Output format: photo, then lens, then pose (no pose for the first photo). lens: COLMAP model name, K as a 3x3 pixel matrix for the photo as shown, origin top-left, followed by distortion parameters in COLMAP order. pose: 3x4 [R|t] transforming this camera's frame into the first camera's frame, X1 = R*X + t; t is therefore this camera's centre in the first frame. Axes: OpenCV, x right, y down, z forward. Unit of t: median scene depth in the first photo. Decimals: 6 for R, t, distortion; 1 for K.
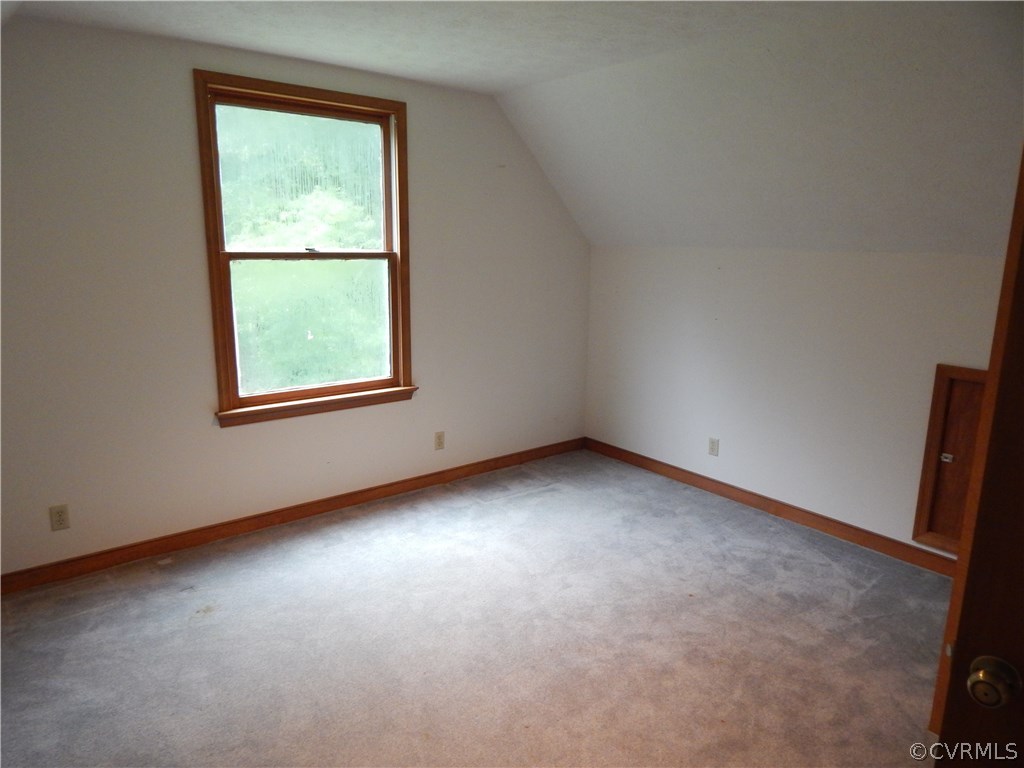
lens RADIAL K [[673.8, 0, 512.0], [0, 673.8, 384.0], [0, 0, 1]] dist [0.048049, 0.000235]
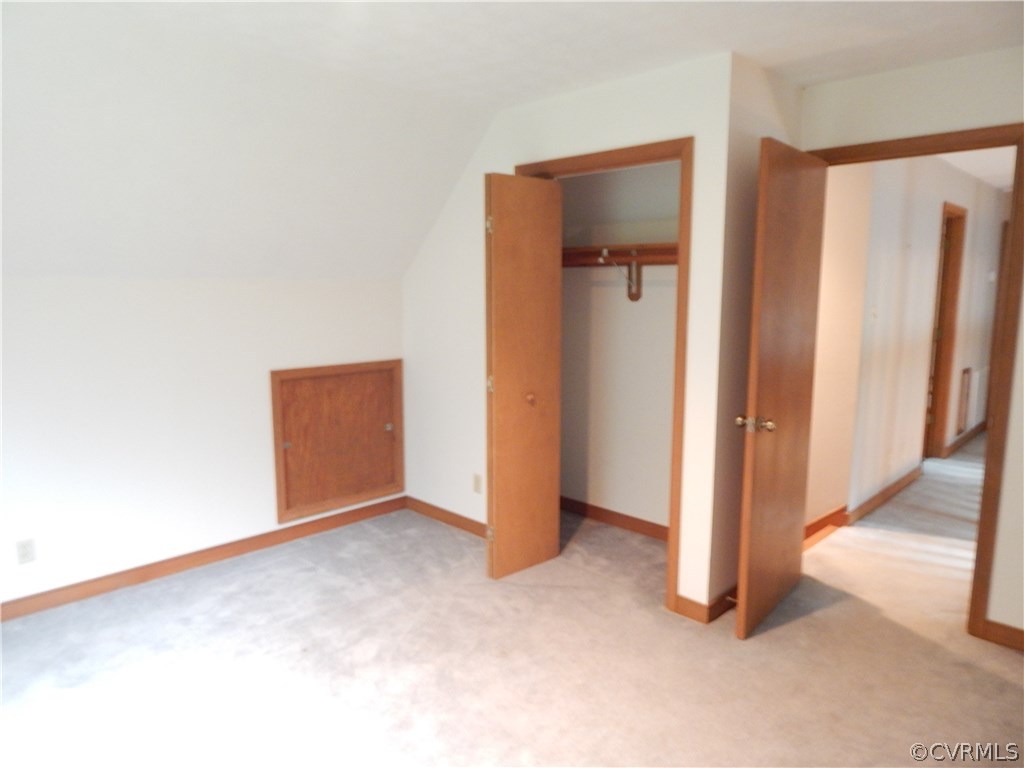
lens RADIAL K [[675.8, 0, 509.8], [0, 675.8, 380.0], [0, 0, 1]] dist [0.003367, -0.002815]
pose [[-0.094654, -0.157943, 0.982901, -0.547881], [0.212486, 0.961376, 0.174946, -0.125590], [-0.972569, 0.225412, -0.057437, 0.647356]]
